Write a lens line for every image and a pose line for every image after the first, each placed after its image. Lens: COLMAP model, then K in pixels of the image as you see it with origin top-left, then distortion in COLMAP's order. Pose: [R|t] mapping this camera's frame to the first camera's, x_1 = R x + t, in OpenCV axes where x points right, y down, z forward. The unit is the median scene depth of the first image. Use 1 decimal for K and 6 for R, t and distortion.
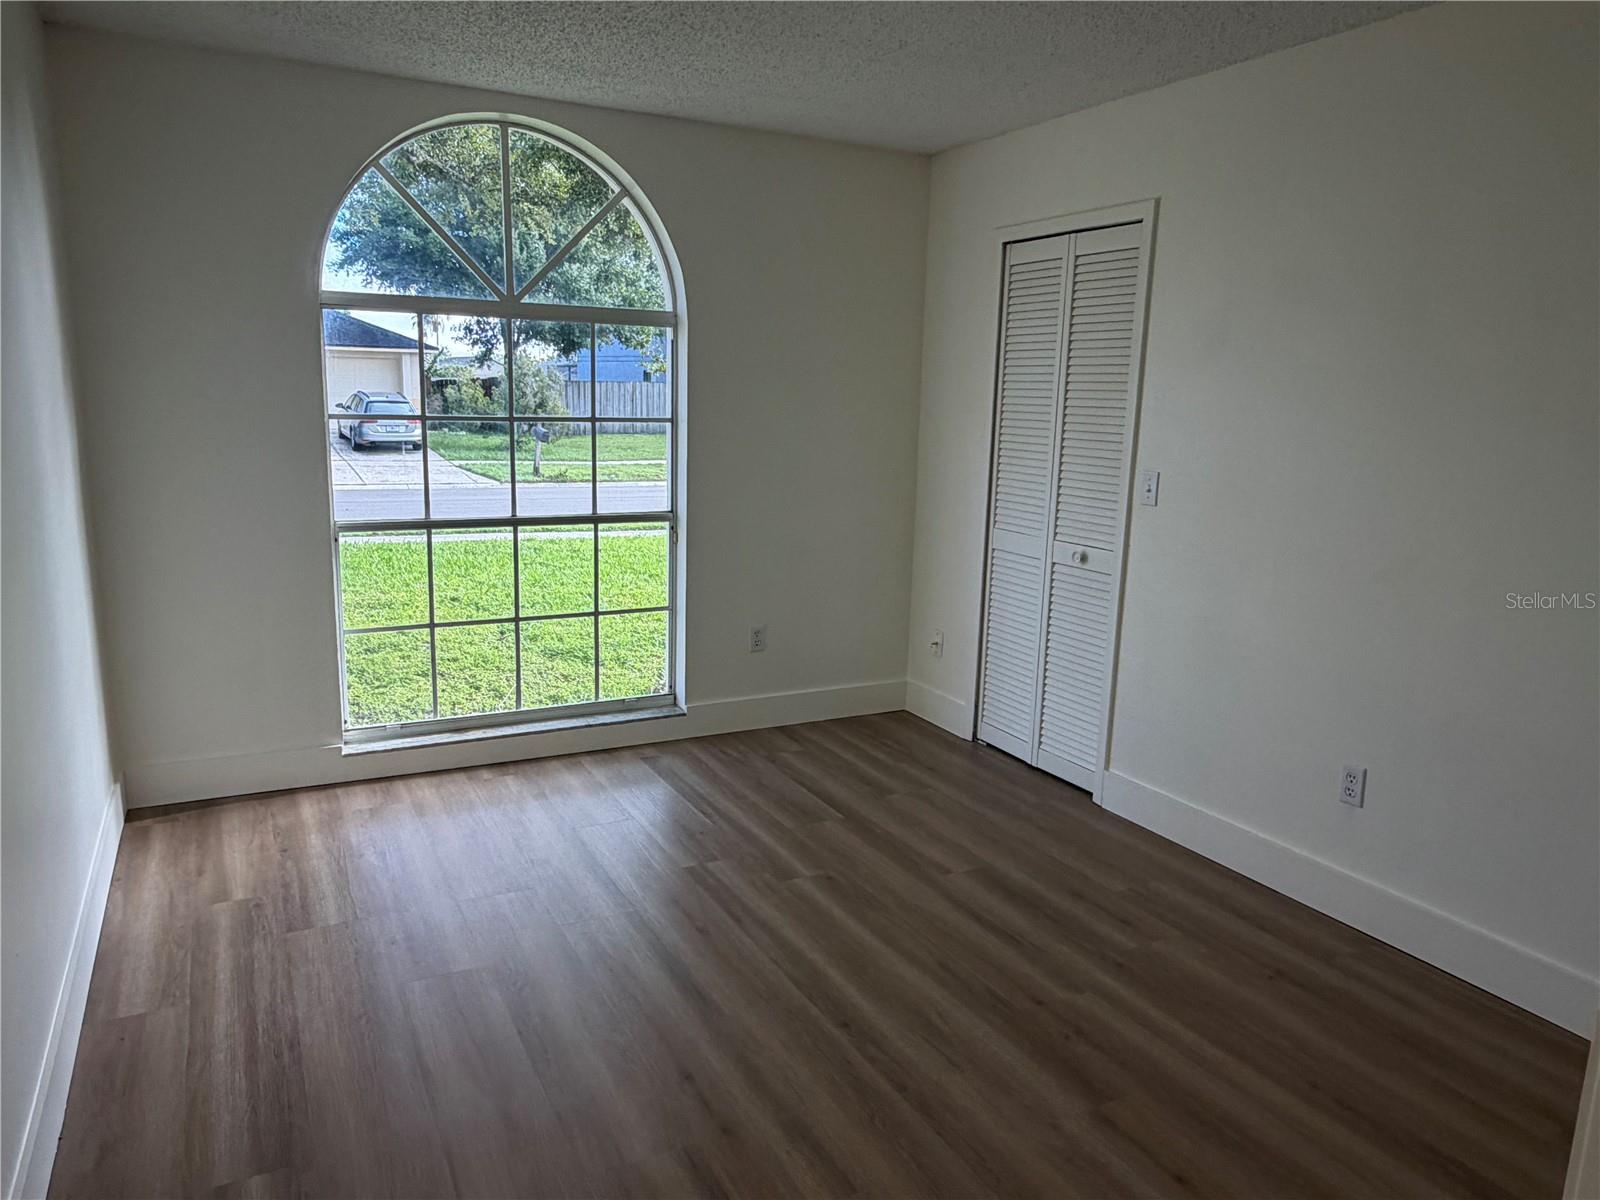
lens RADIAL K [[1074.7, 0, 800.0], [0, 1074.7, 600.0], [0, 0, 1]] dist [-0.002118, 0.000990]
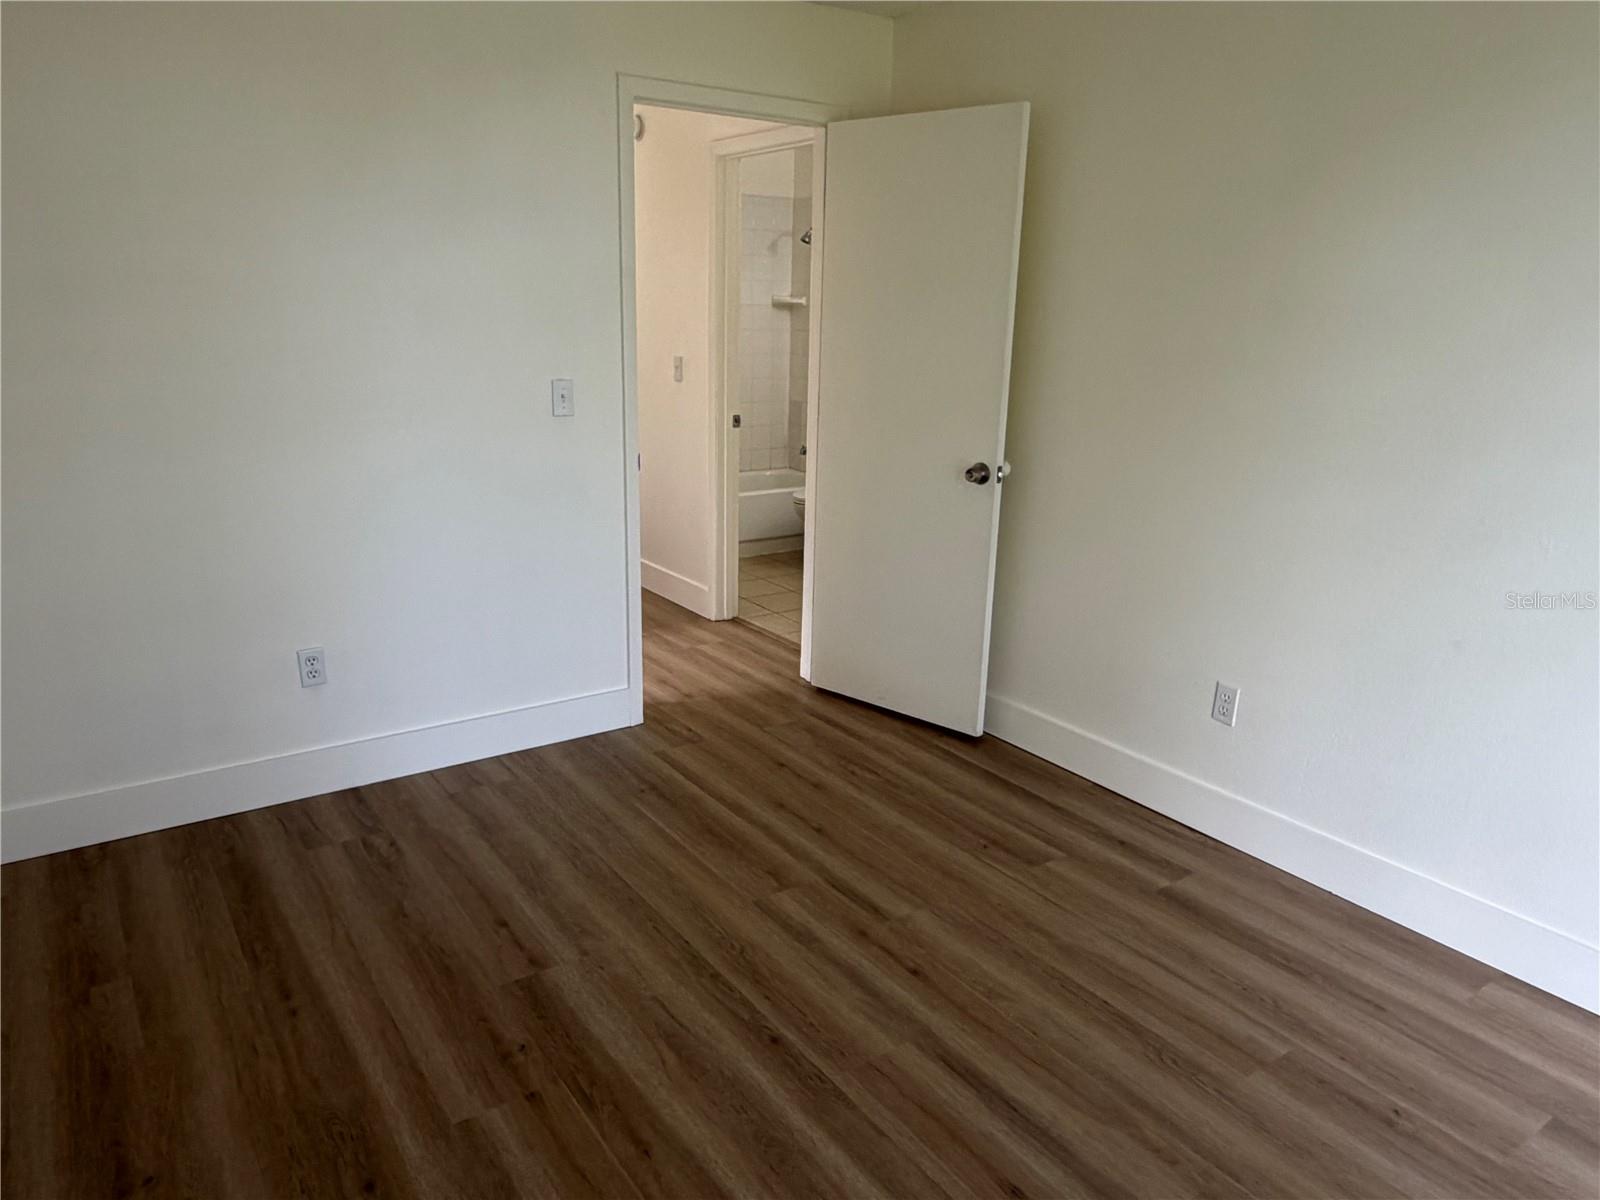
lens RADIAL K [[1074.7, 0, 800.0], [0, 1074.7, 600.0], [0, 0, 1]] dist [-0.002118, 0.000990]
pose [[-0.991549, -0.014987, -0.128862, 0.145774], [-0.071754, 0.890891, 0.448513, -0.340978], [0.108080, 0.453969, -0.884438, 1.676793]]
